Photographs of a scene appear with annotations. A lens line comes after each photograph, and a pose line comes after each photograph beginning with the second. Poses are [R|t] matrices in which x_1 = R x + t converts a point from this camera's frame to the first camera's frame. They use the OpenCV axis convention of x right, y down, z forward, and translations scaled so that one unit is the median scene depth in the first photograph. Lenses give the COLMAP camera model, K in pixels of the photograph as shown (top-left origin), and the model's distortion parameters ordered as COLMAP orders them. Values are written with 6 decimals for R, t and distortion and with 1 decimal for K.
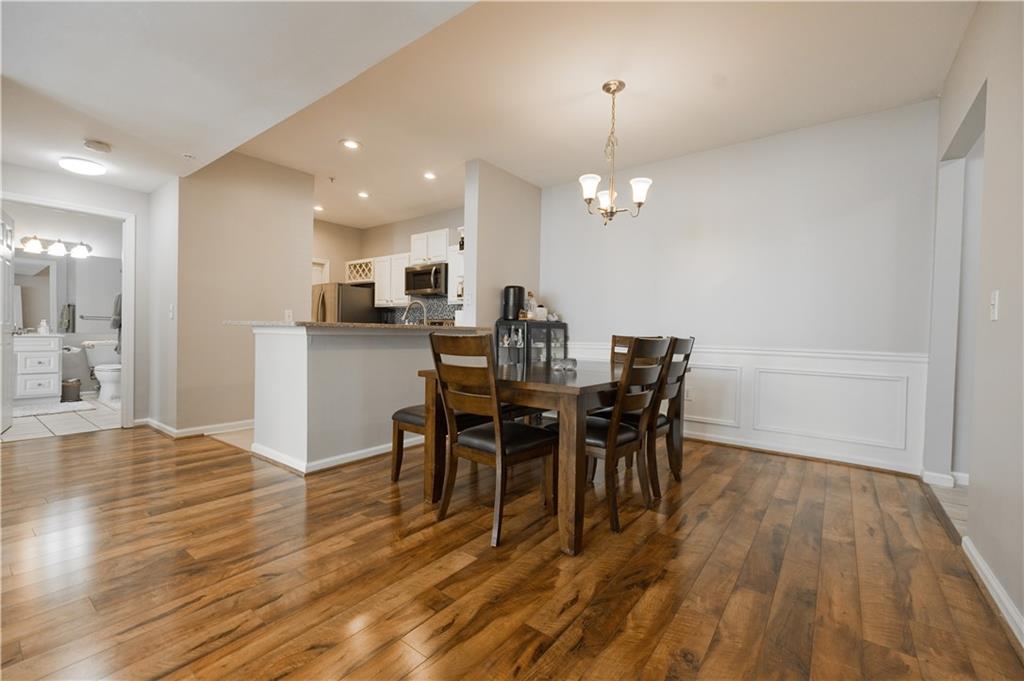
lens RADIAL K [[427.0, 0, 517.3], [0, 427.0, 337.4], [0, 0, 1]] dist [0.001014, -0.000198]
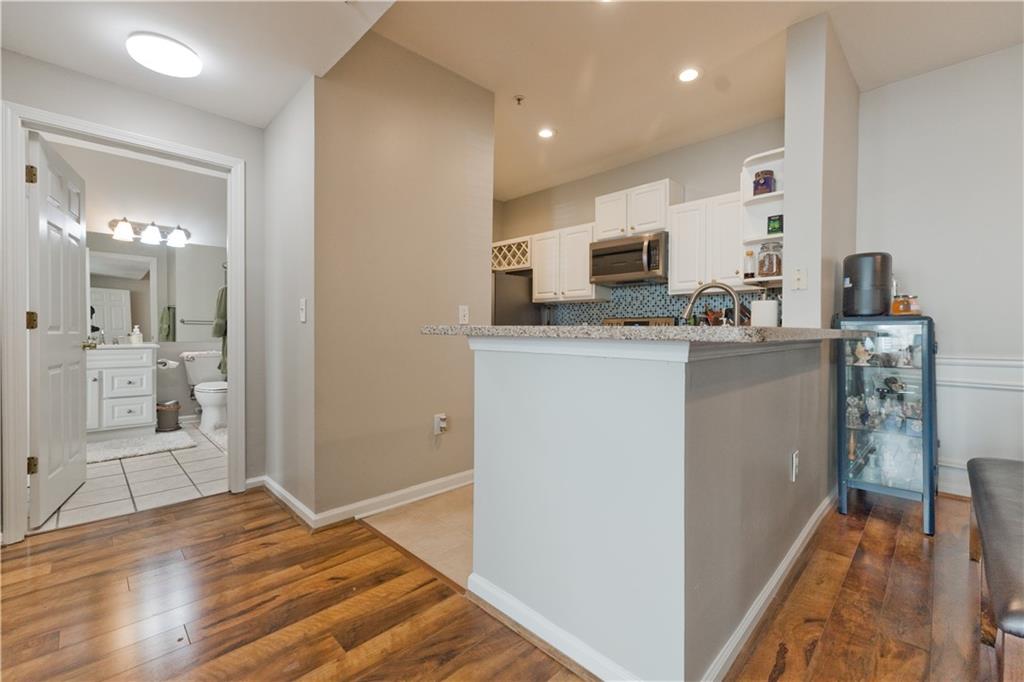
lens RADIAL K [[427.0, 0, 518.4], [0, 427.0, 337.6], [0, 0, 1]] dist [0.001014, -0.000198]
pose [[0.989908, -0.008801, -0.141435, -0.380176], [0.009223, 0.999955, 0.002329, -0.018596], [0.141409, -0.003610, 0.989945, 0.402812]]
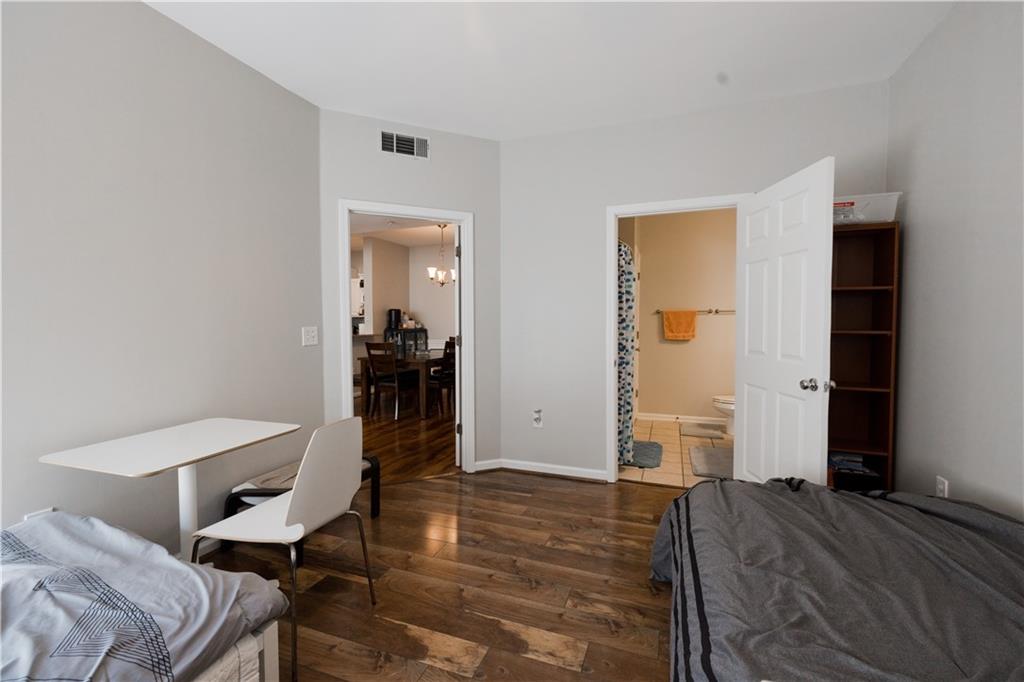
lens RADIAL K [[427.0, 0, 515.3], [0, 427.0, 338.9], [0, 0, 1]] dist [0.001014, -0.000198]
pose [[0.956555, -0.029480, 0.290058, -0.045770], [0.021555, 0.999303, 0.030478, -0.041848], [-0.290754, -0.022902, 0.956524, -0.807143]]
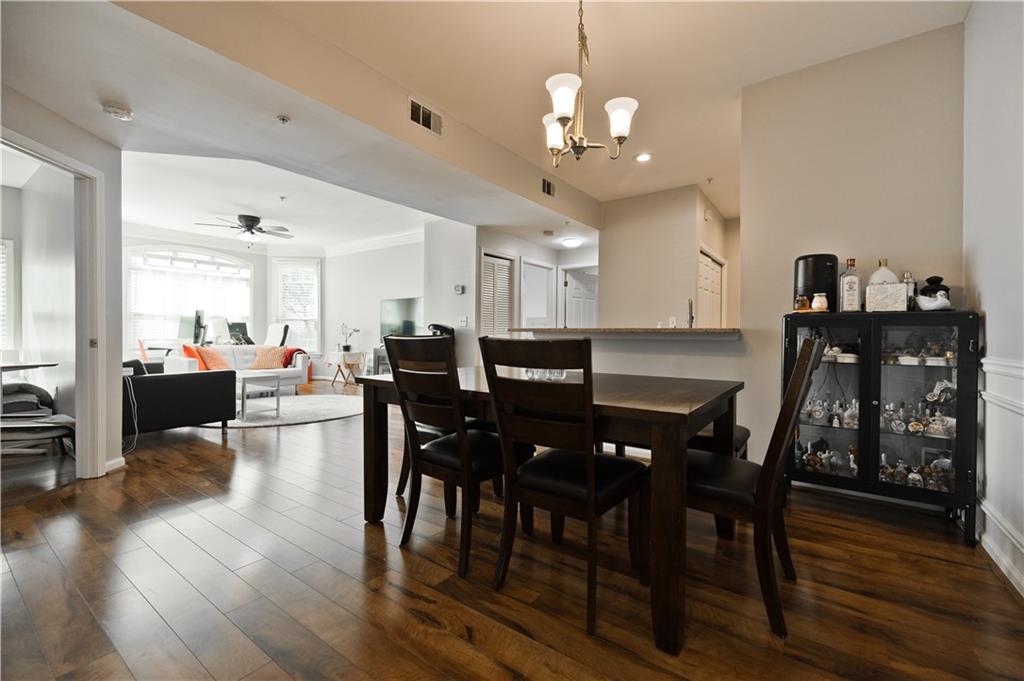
lens RADIAL K [[427.0, 0, 517.3], [0, 427.0, 336.3], [0, 0, 1]] dist [0.001014, -0.000198]
pose [[0.023469, -0.009323, -0.999681, 0.567355], [-0.015791, 0.999828, -0.009695, 0.001612], [0.999600, 0.016013, 0.023317, 0.594636]]
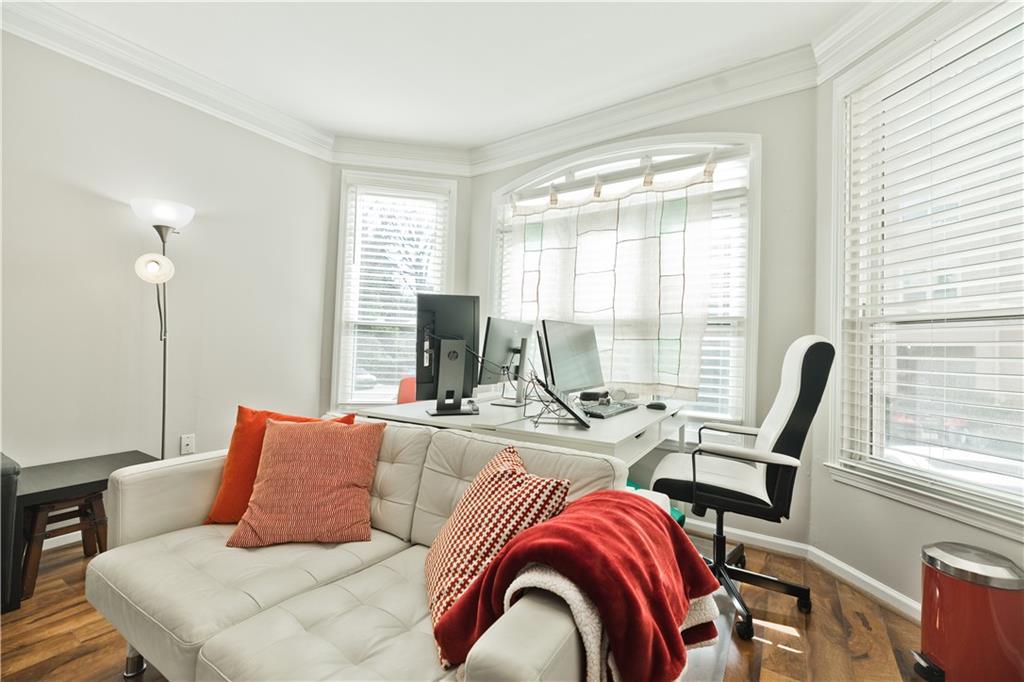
lens RADIAL K [[427.0, 0, 519.1], [0, 427.0, 336.9], [0, 0, 1]] dist [0.001014, -0.000198]
pose [[-0.997279, -0.048351, -0.055640, -1.017391], [-0.047505, 0.998736, -0.016437, -0.037003], [0.056364, -0.013749, -0.998316, -0.011491]]
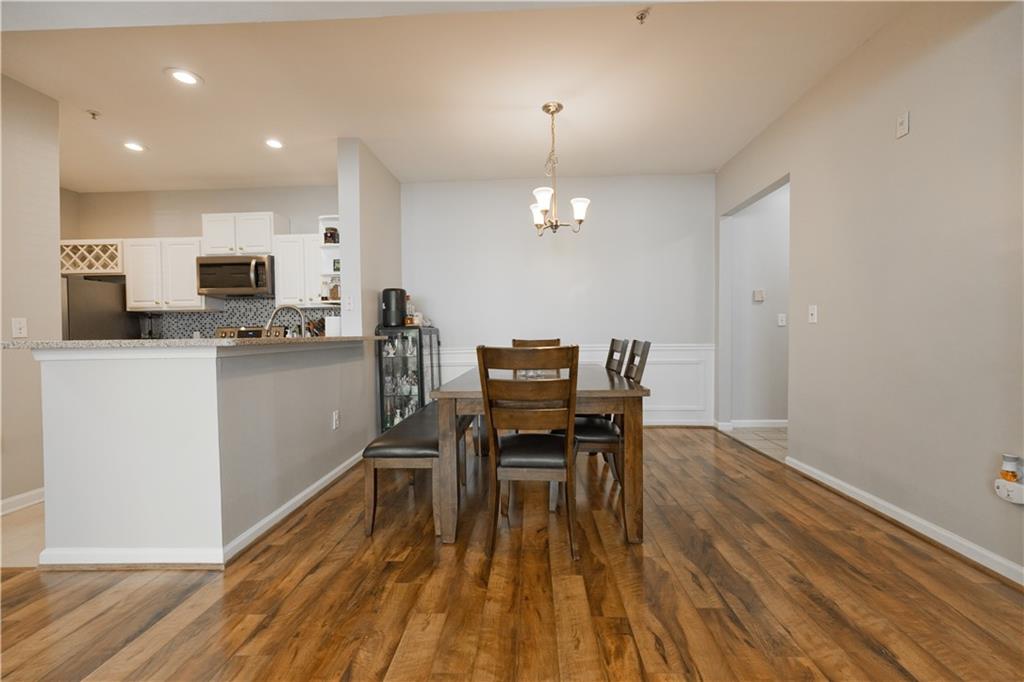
lens RADIAL K [[427.0, 0, 518.0], [0, 427.0, 338.6], [0, 0, 1]] dist [0.001014, -0.000198]
pose [[0.820192, -0.037958, 0.570827, -0.316464], [0.037698, 0.999214, 0.012278, -0.016998], [-0.570844, 0.011448, 0.820978, 0.117487]]
